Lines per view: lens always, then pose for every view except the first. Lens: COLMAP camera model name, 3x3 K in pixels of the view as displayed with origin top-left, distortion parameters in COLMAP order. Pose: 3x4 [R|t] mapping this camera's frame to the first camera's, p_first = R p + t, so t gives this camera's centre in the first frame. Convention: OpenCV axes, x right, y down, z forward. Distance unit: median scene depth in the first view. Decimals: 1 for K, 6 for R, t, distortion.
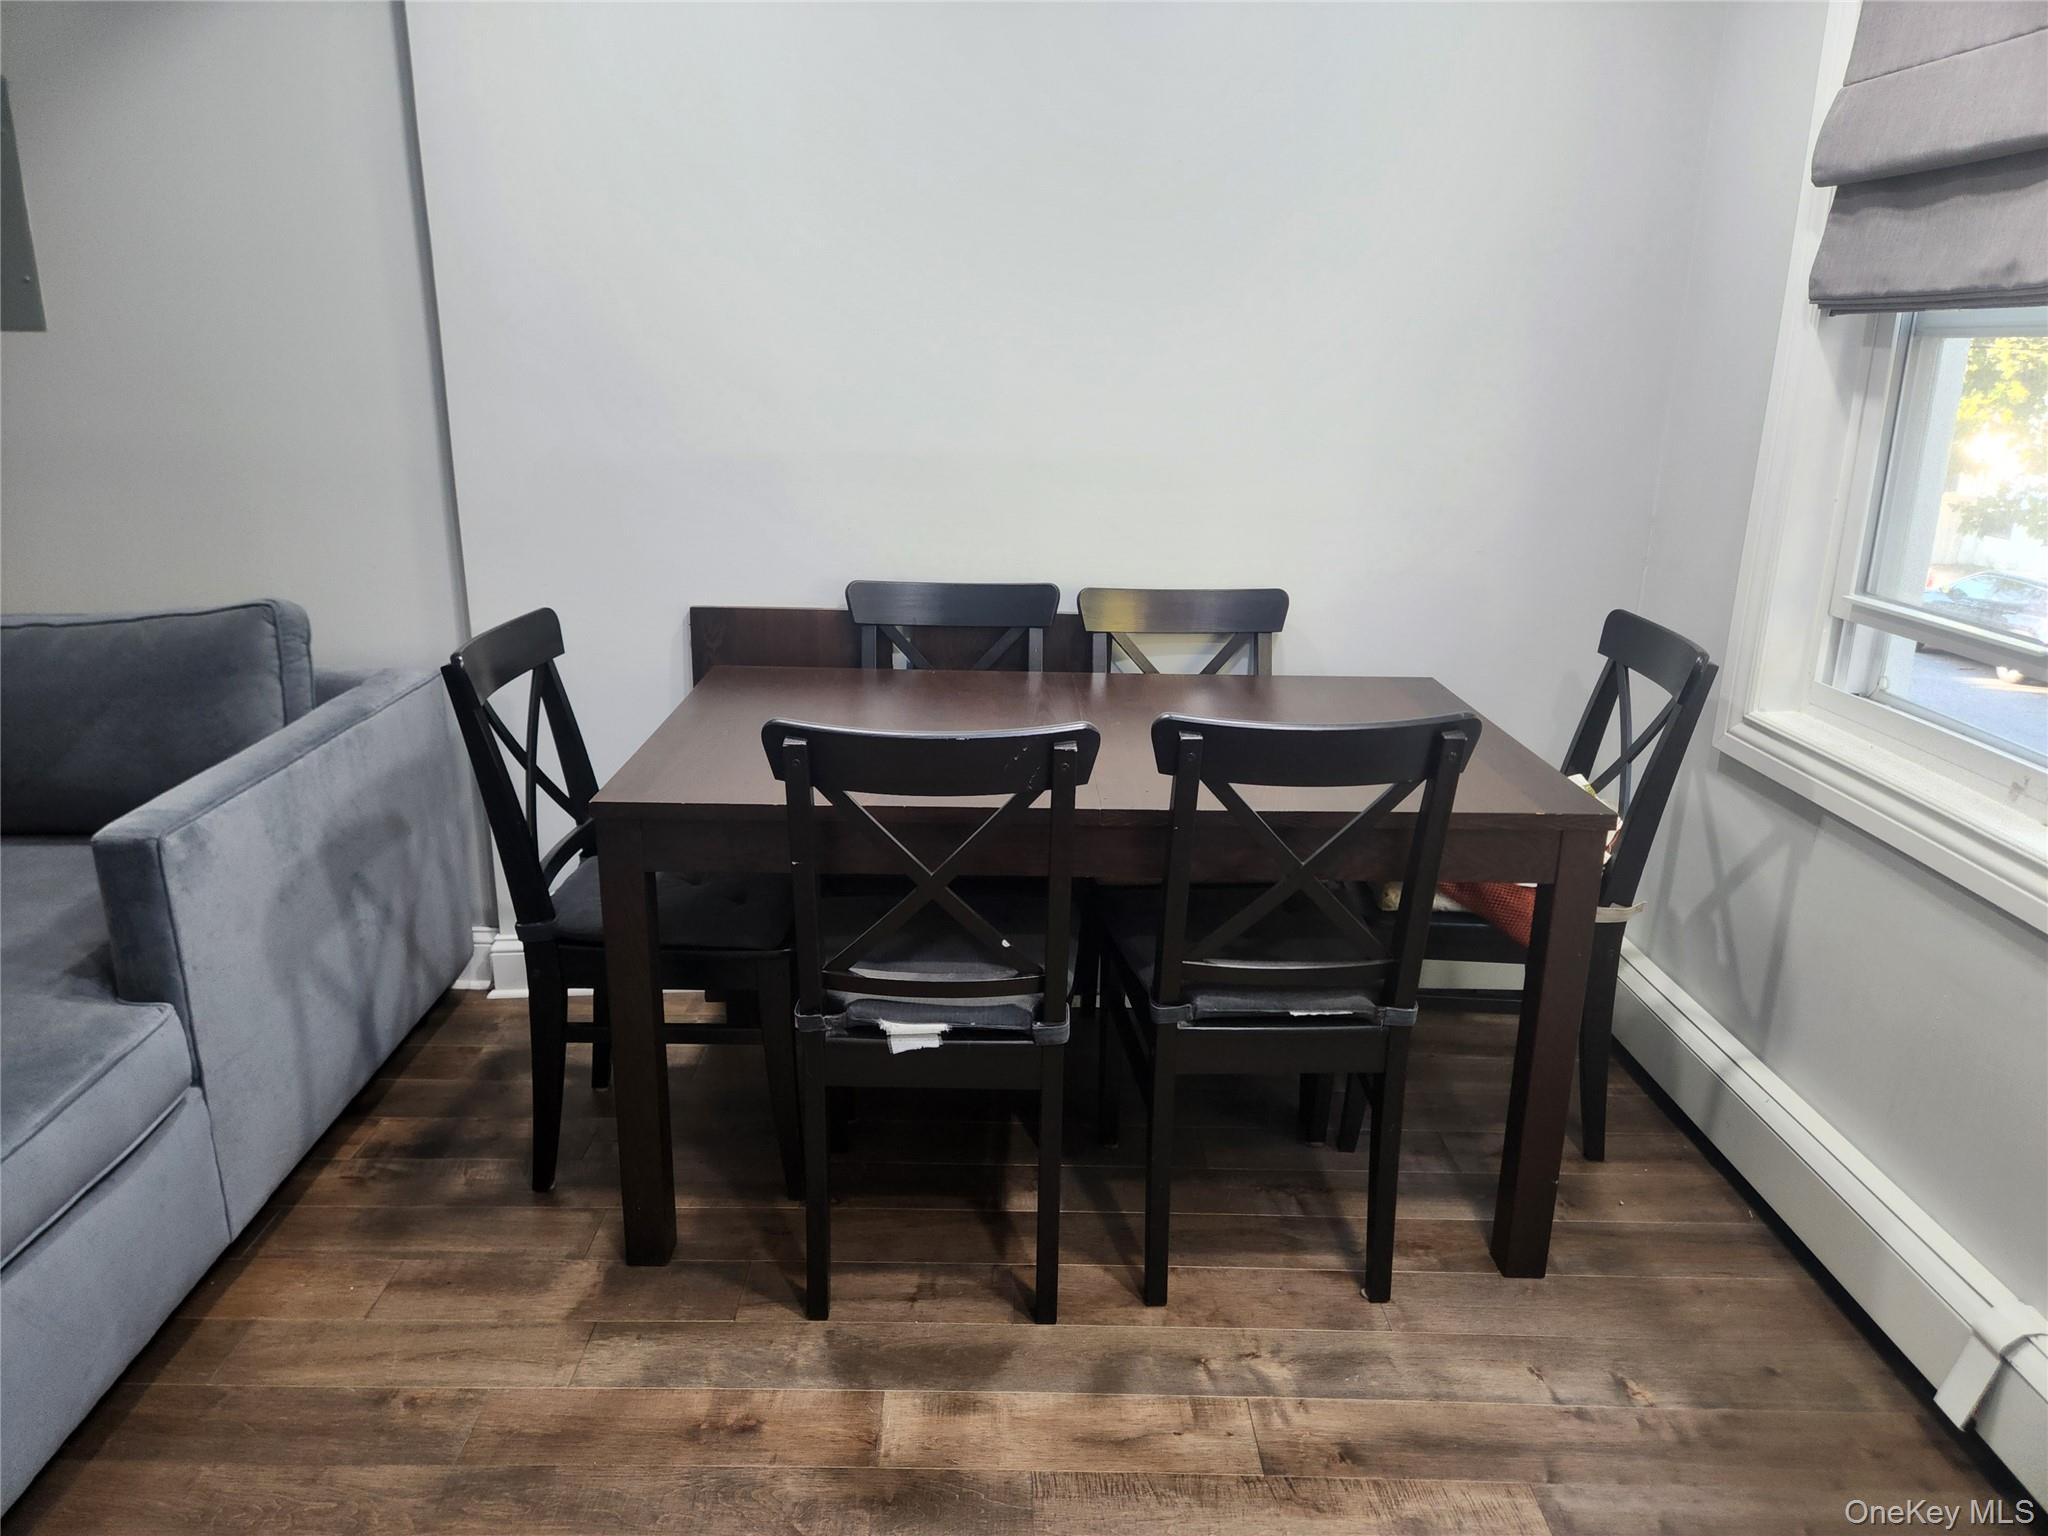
lens RADIAL K [[1386.8, 0, 1004.6], [0, 1386.8, 774.8], [0, 0, 1]] dist [0.060086, -0.037929]
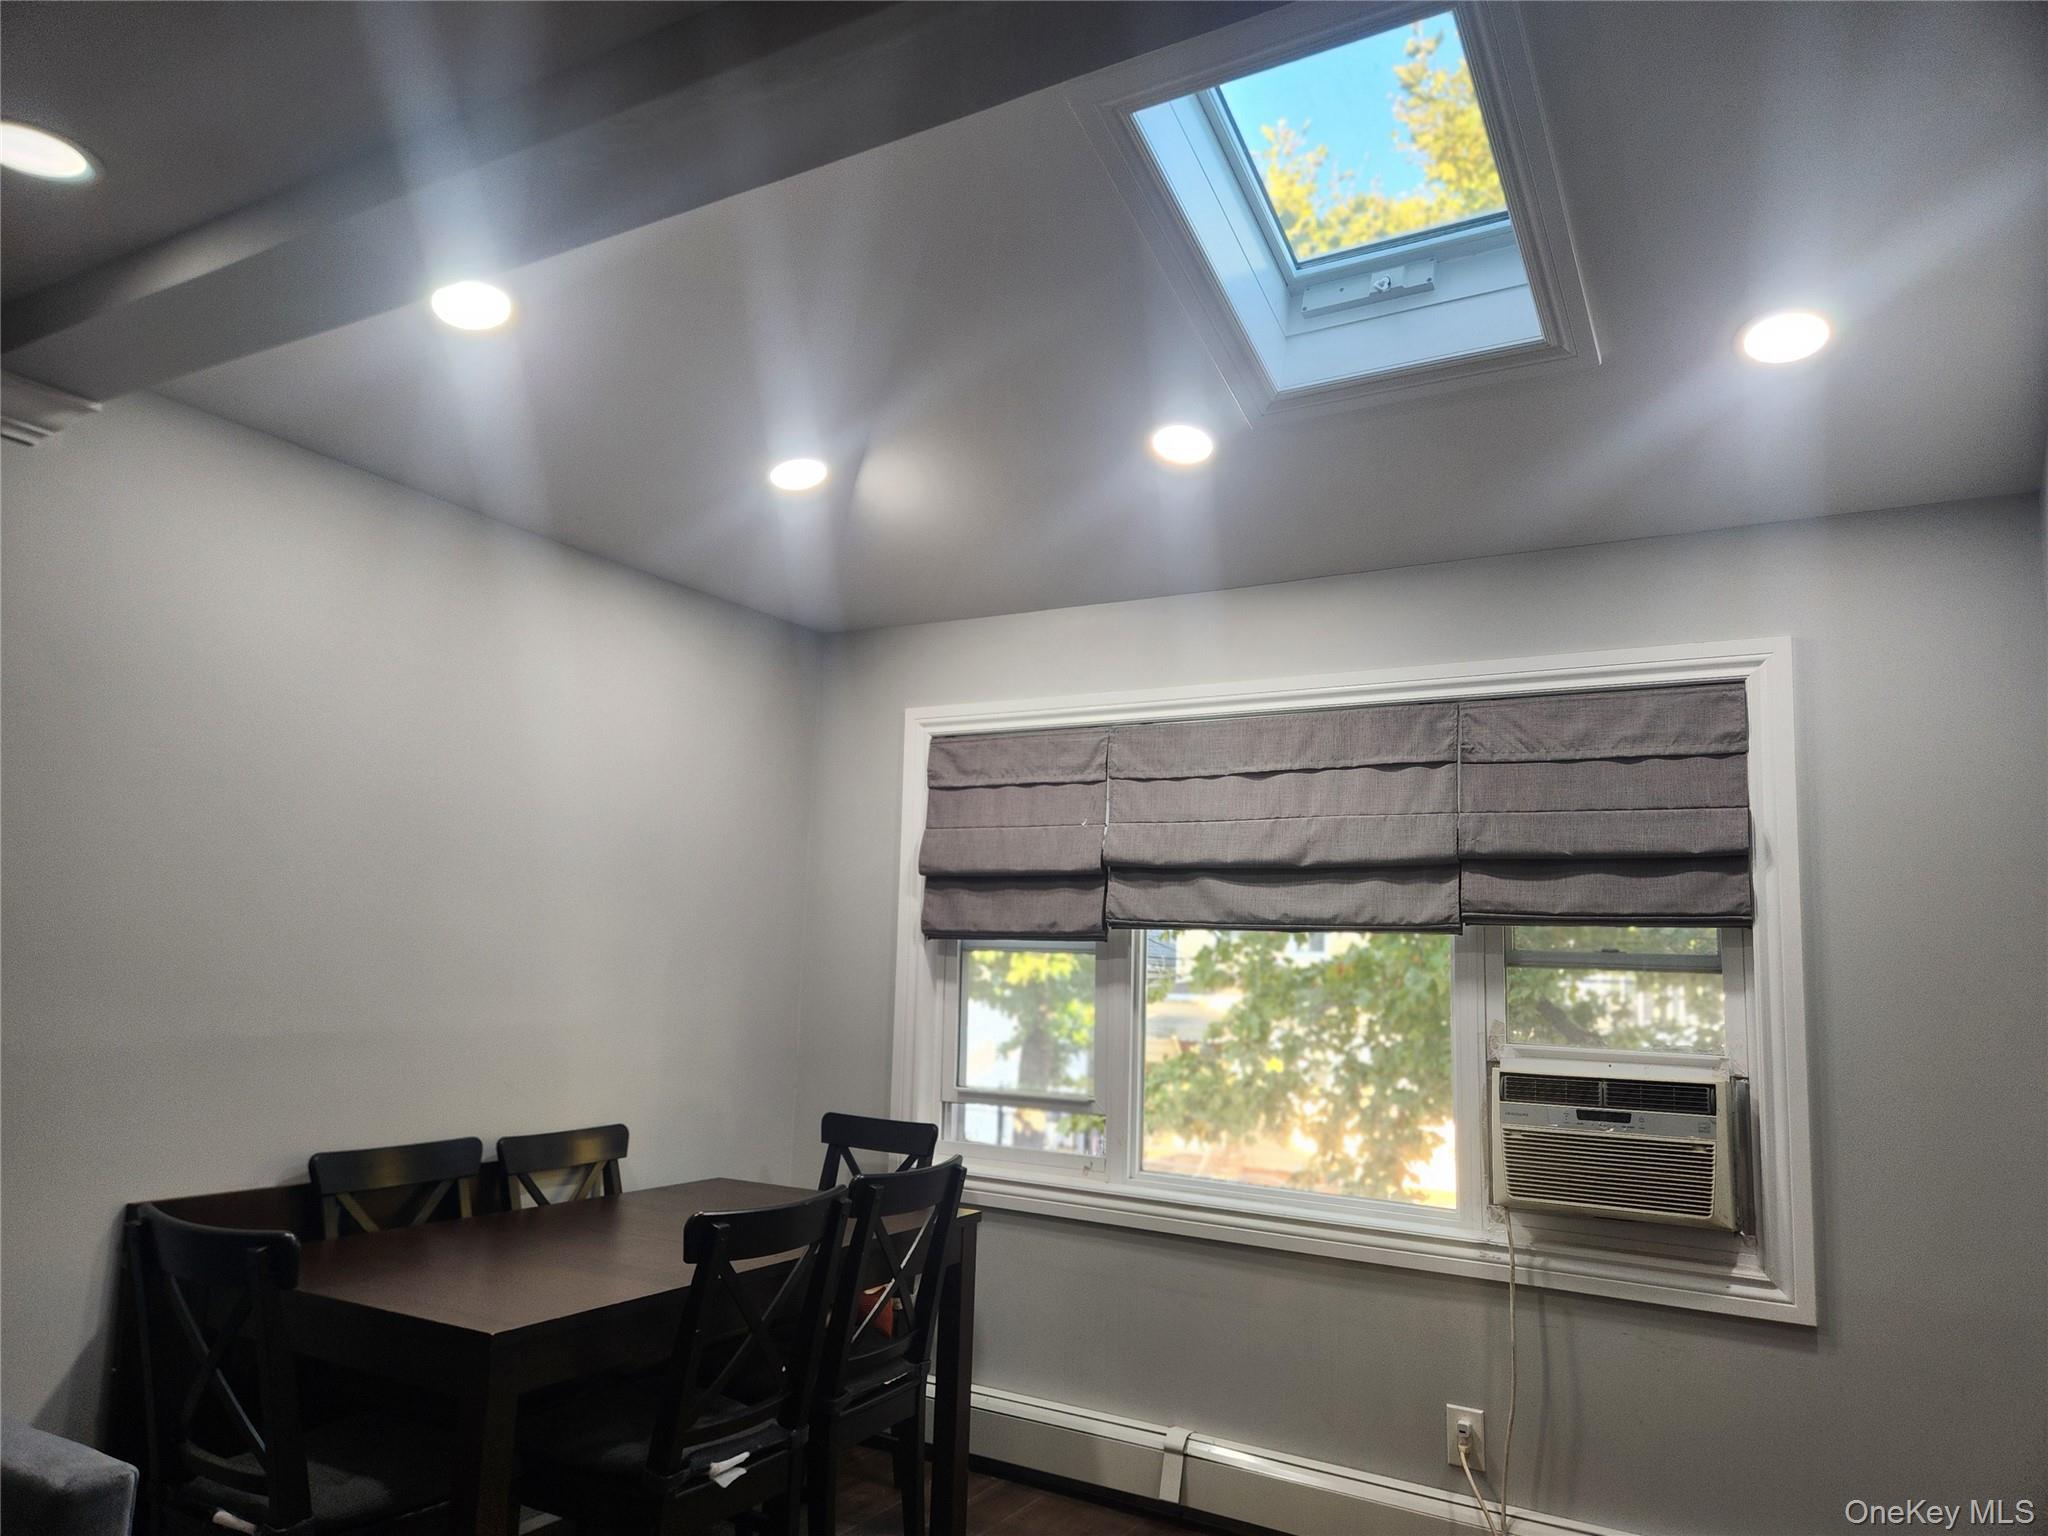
lens RADIAL K [[1386.8, 0, 1025.4], [0, 1386.8, 784.9], [0, 0, 1]] dist [0.060086, -0.037929]
pose [[0.504257, 0.117879, 0.855470, -0.963767], [0.226778, 0.937794, -0.262897, -0.000689], [-0.833245, 0.326569, 0.446157, -0.003860]]
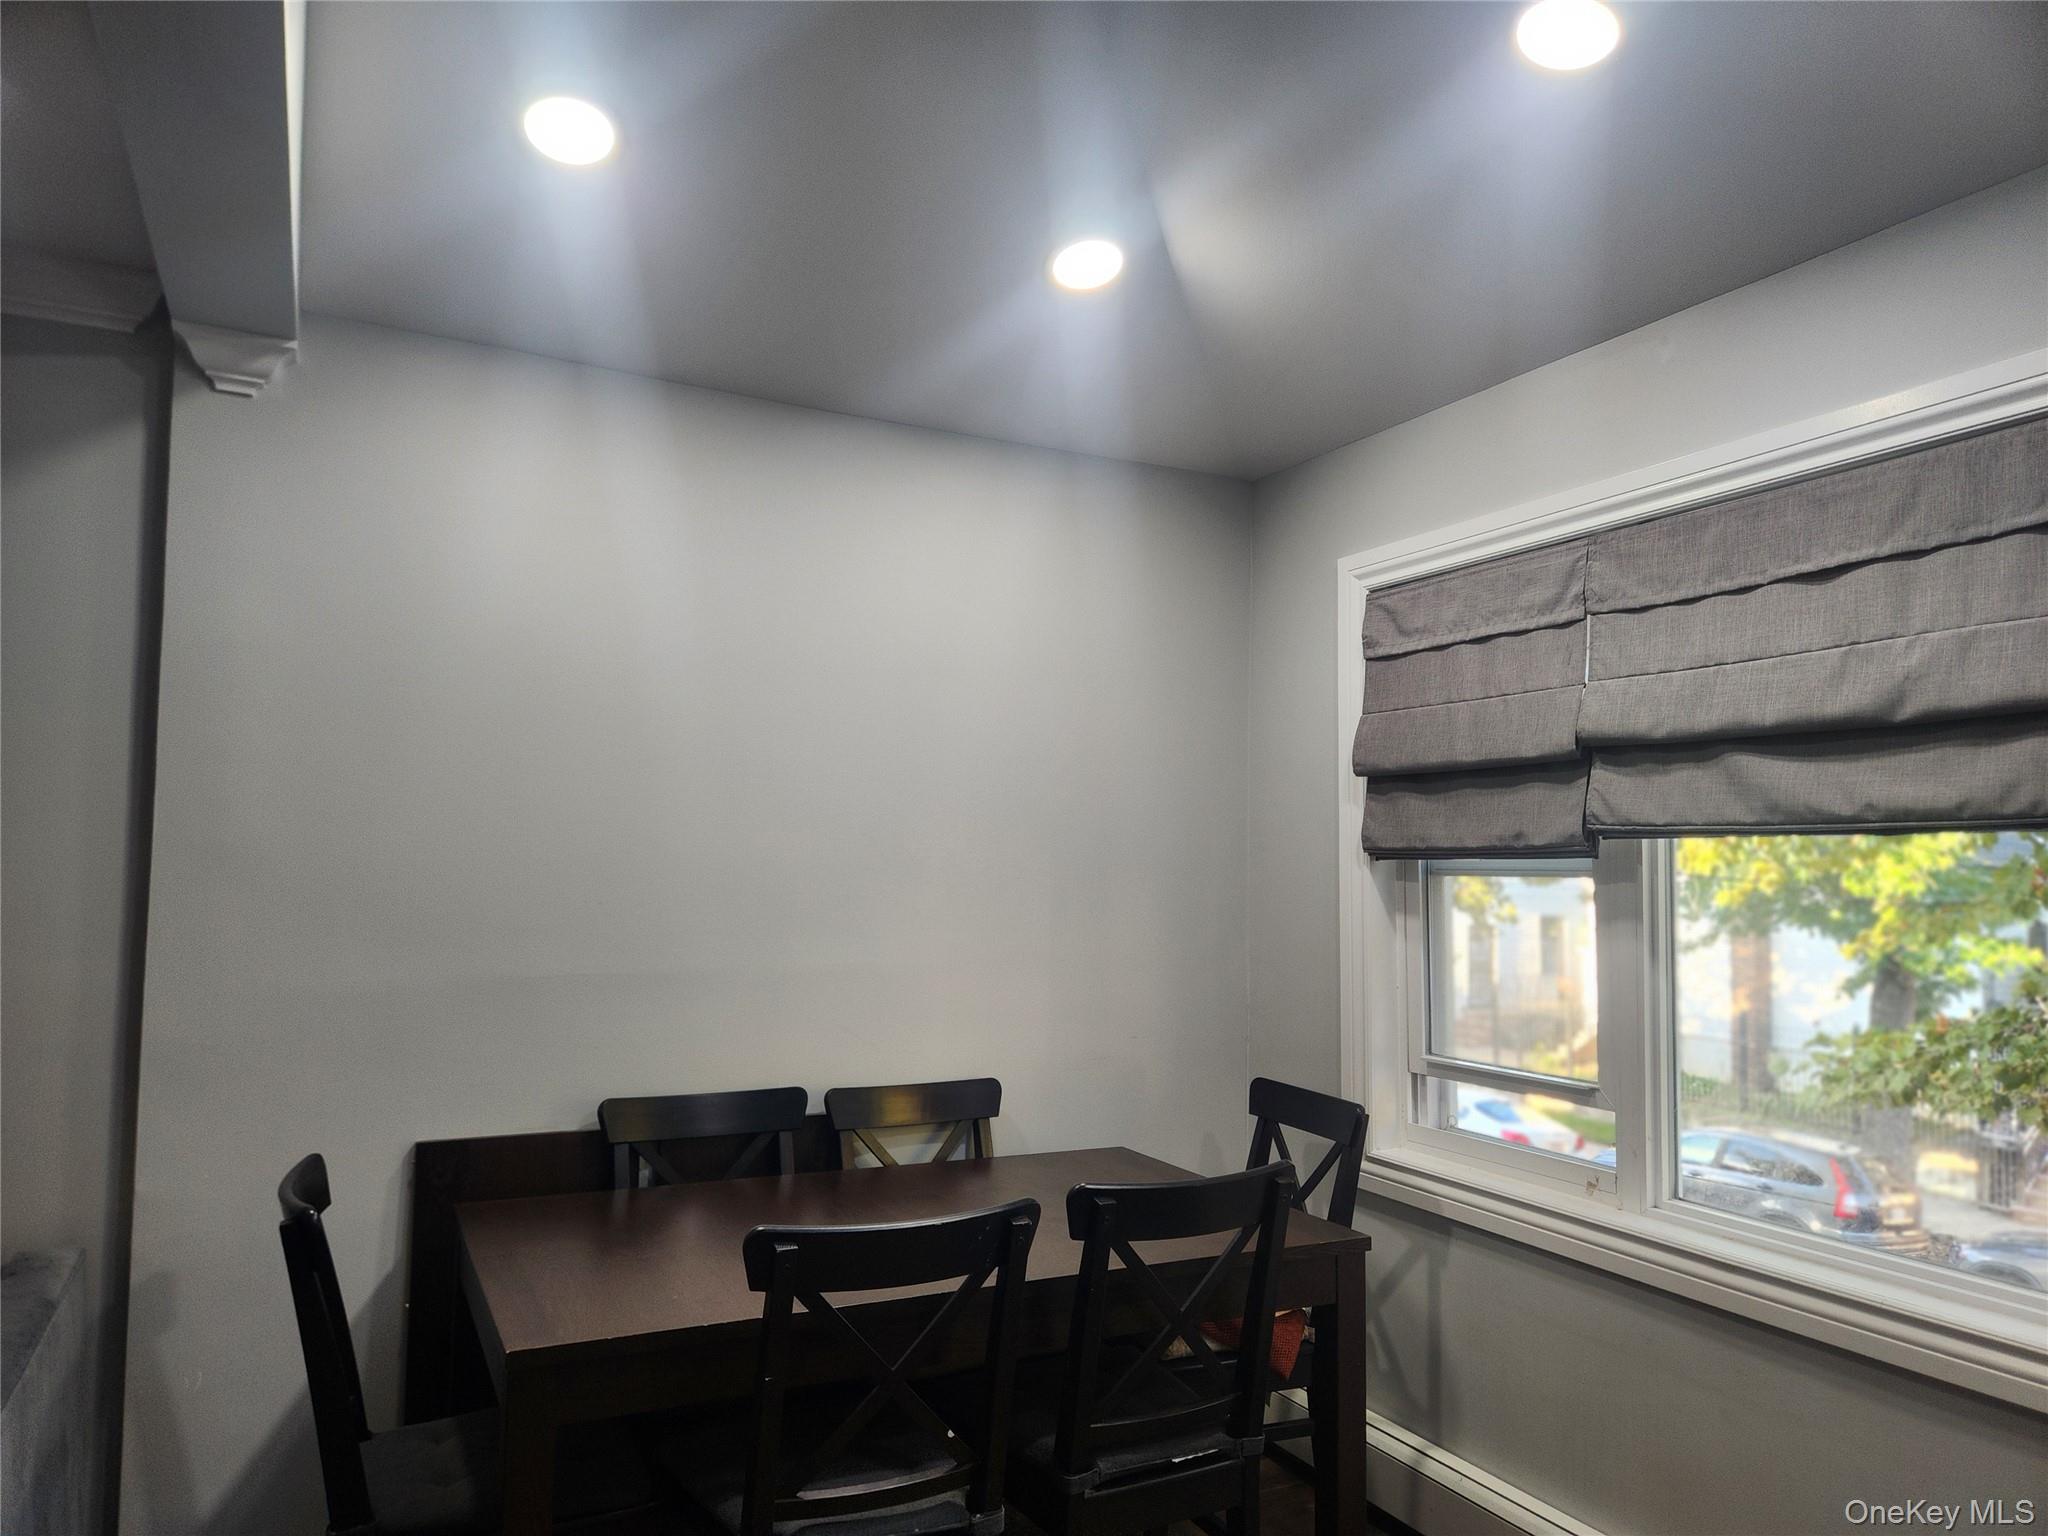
lens RADIAL K [[1386.8, 0, 1020.0], [0, 1386.8, 802.3], [0, 0, 1]] dist [0.060086, -0.037929]
pose [[0.892954, 0.024259, 0.449493, -0.370407], [0.126635, 0.944682, -0.302554, -0.000107], [-0.431968, 0.327088, 0.840486, -0.045220]]
